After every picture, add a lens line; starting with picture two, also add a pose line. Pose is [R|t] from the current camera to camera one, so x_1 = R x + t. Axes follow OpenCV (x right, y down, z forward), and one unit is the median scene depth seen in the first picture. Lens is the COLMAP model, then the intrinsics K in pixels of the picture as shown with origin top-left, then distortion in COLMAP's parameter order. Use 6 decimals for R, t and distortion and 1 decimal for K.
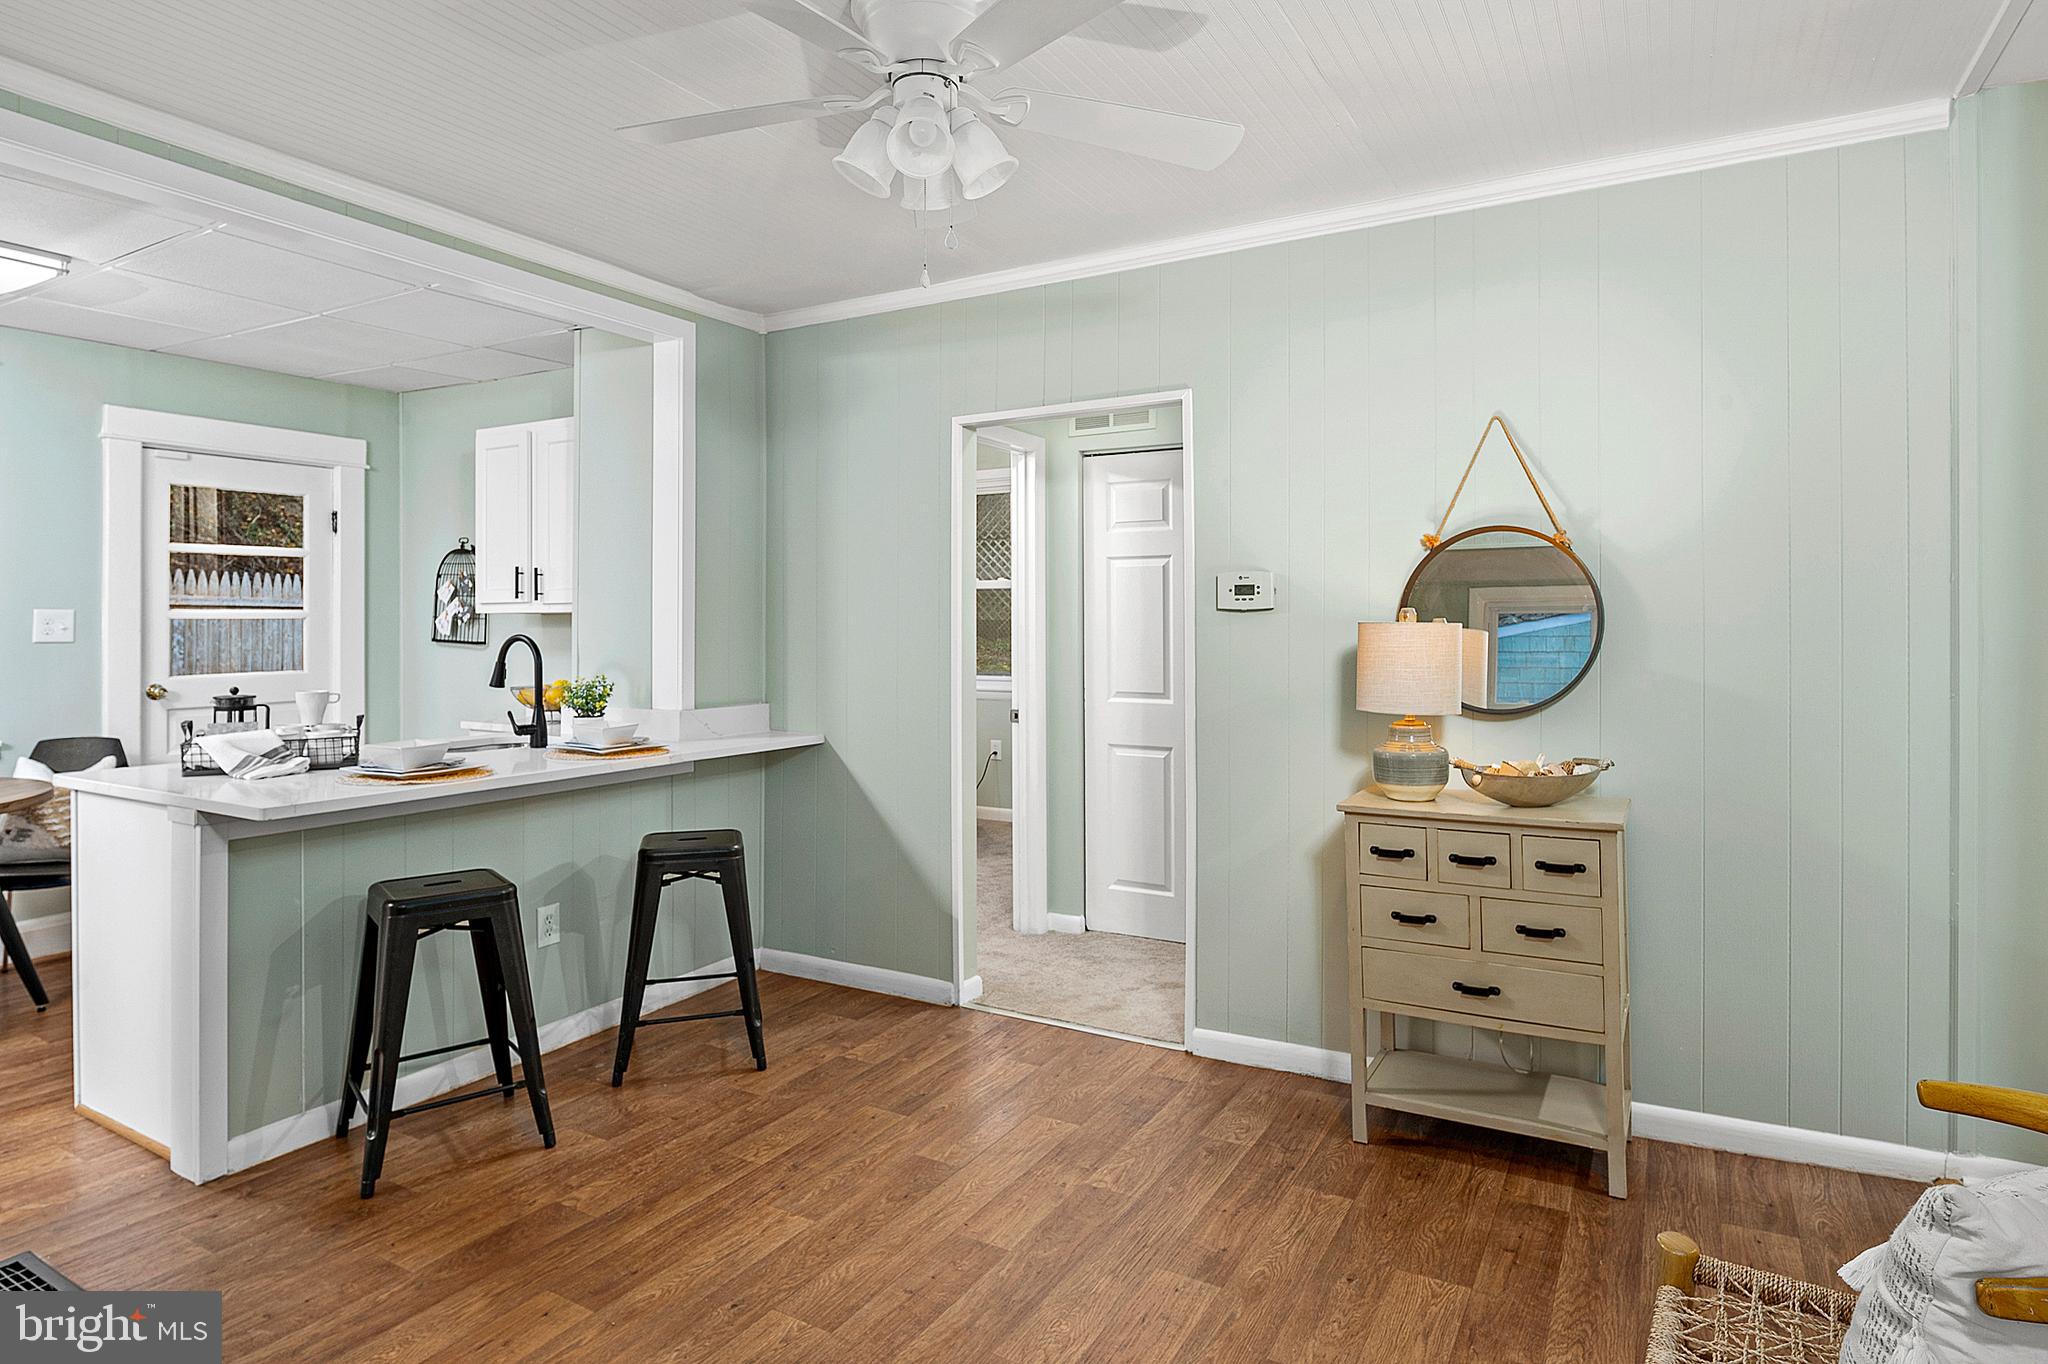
lens RADIAL K [[1113.8, 0, 1026.2], [0, 1113.8, 625.8], [0, 0, 1]] dist [0.000461, 0.000319]
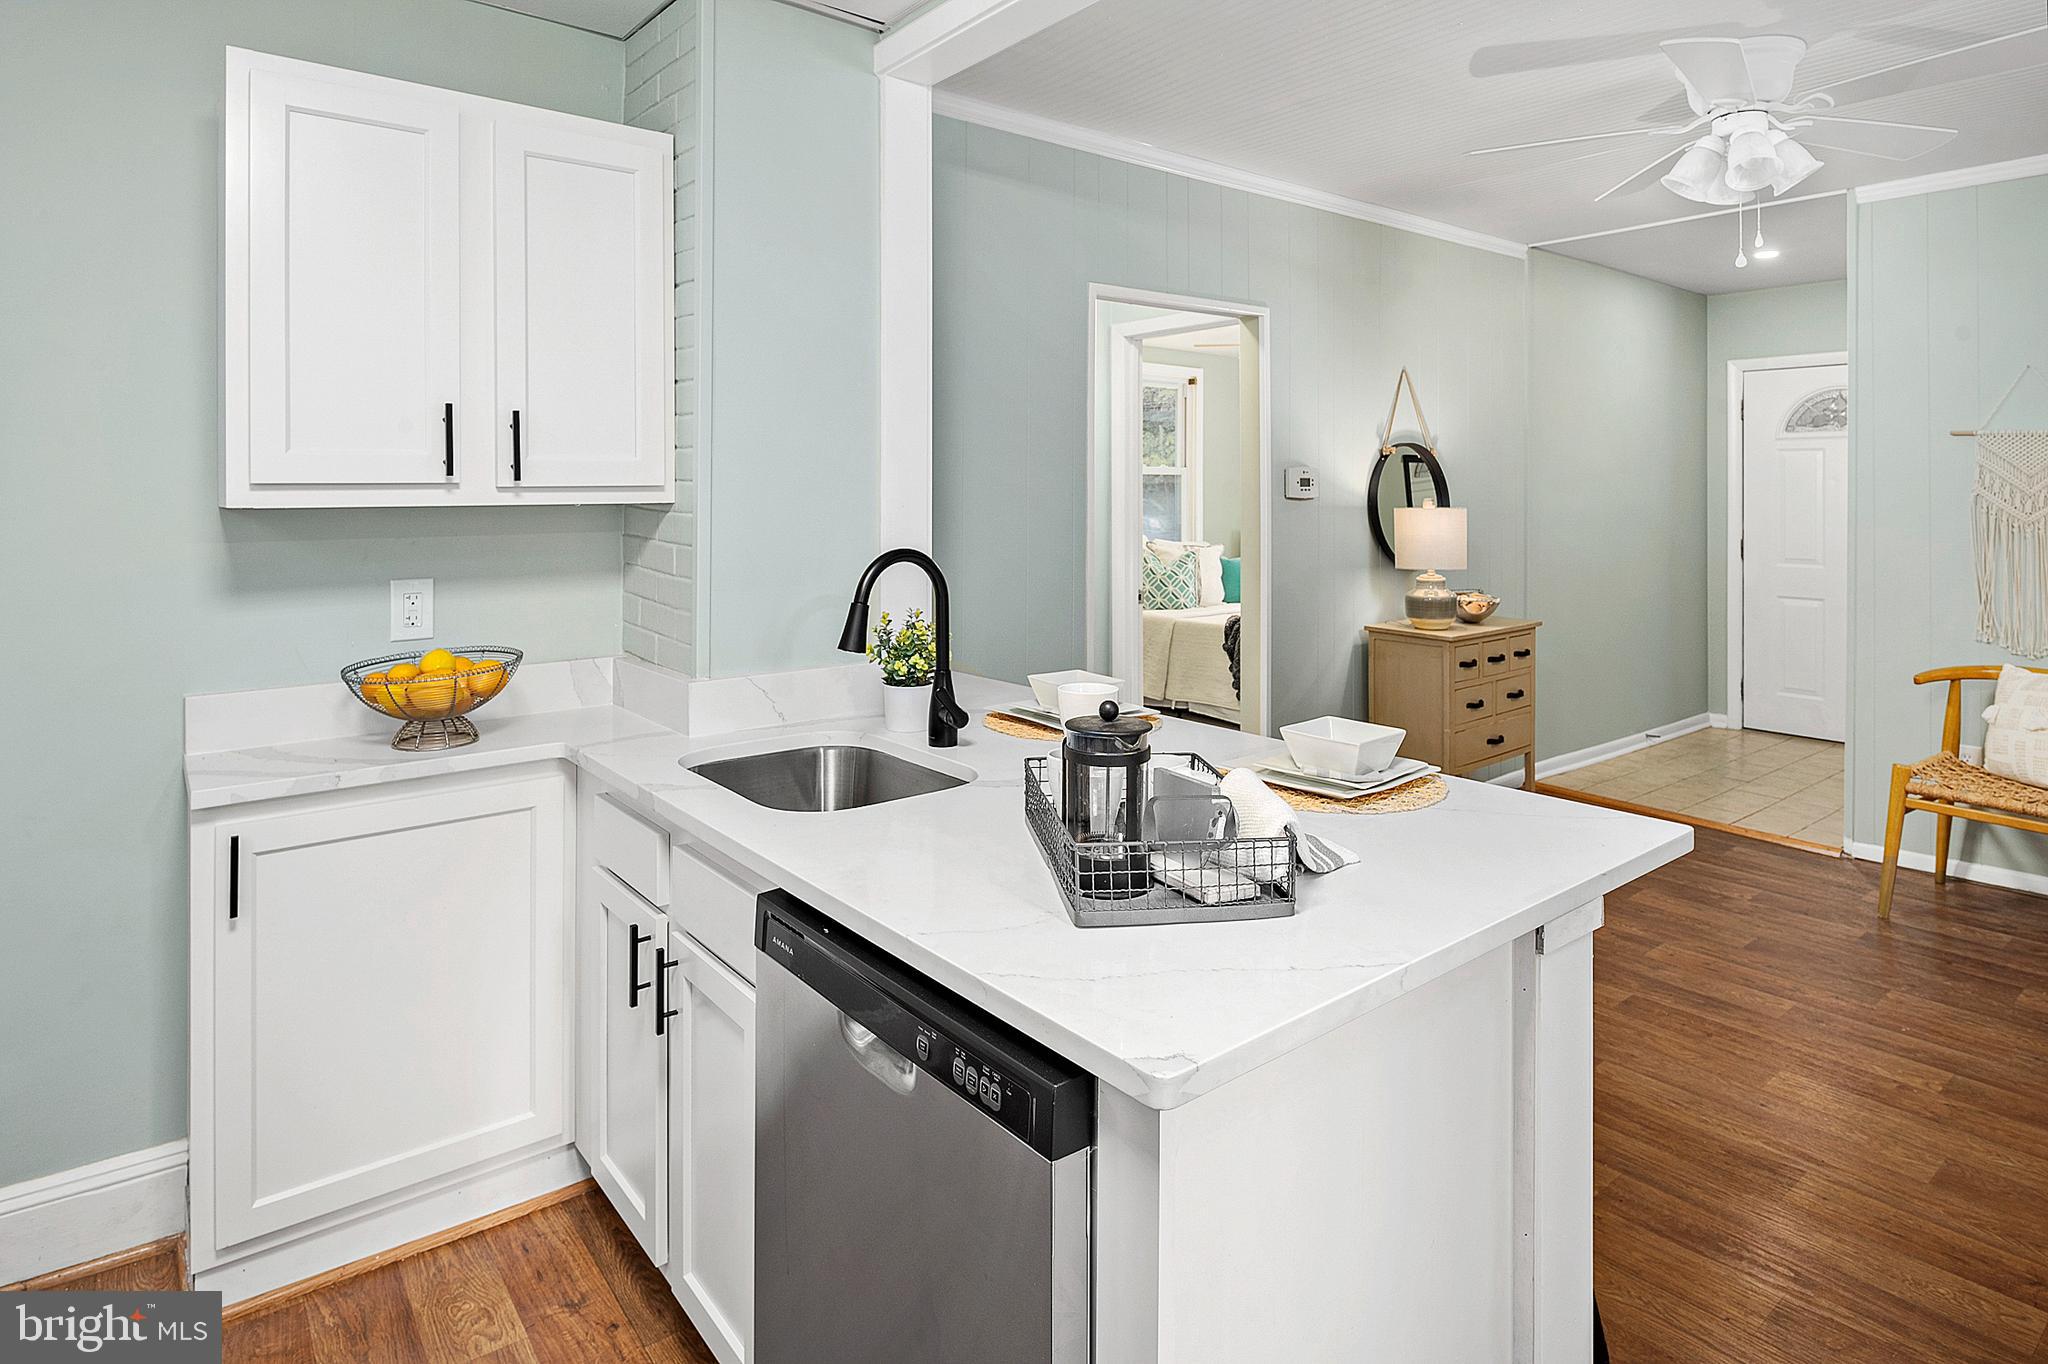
lens RADIAL K [[1108.9, 0, 1025.0], [0, 1108.9, 496.8], [0, 0, 1]] dist [-0.000715, -0.000142]
pose [[0.358708, 0.000087, 0.933450, -1.055129], [-0.000708, 1.000000, 0.000178, -0.016347], [-0.933450, -0.000725, 0.358707, 0.849738]]
